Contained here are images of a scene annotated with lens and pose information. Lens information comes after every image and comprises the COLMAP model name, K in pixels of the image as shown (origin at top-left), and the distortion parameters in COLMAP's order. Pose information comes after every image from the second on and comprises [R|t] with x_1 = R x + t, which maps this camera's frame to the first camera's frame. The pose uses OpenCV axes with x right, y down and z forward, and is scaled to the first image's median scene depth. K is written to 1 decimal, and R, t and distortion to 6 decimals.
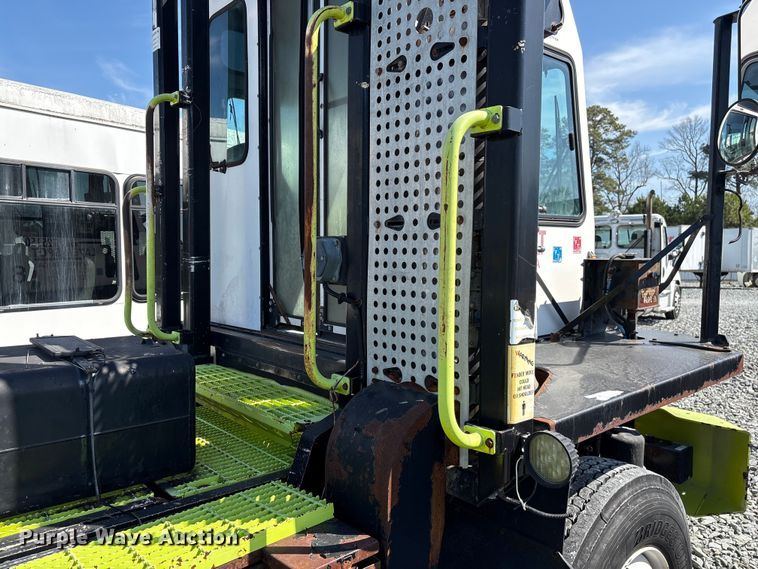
lens RADIAL K [[571.6, 0, 379.0], [0, 571.6, 284.5], [0, 0, 1]] dist [0.039509, -0.046219]
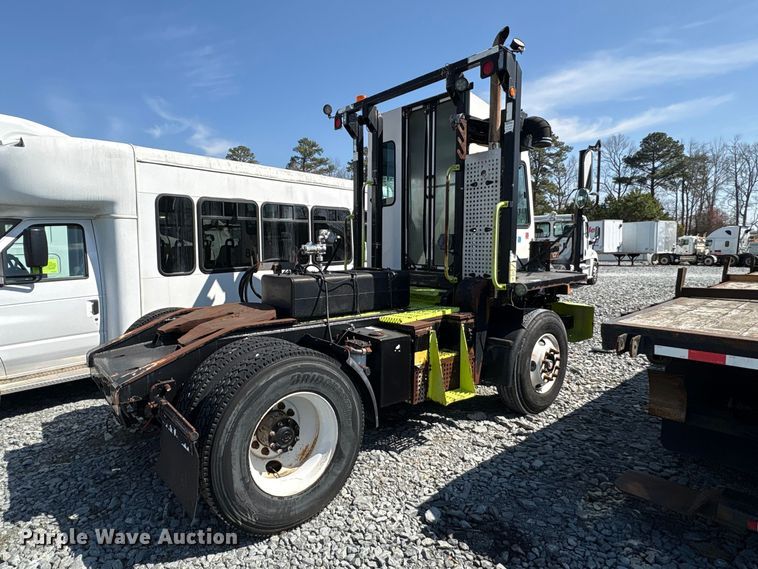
lens RADIAL K [[438.6, 0, 345.6], [0, 438.6, 282.5], [0, 0, 1]] dist [-0.001280, 0.000746]
pose [[0.998236, -0.010114, -0.058511, -0.350989], [0.012000, 0.999417, 0.031965, 0.066644], [0.058153, -0.032611, 0.997775, -1.004494]]
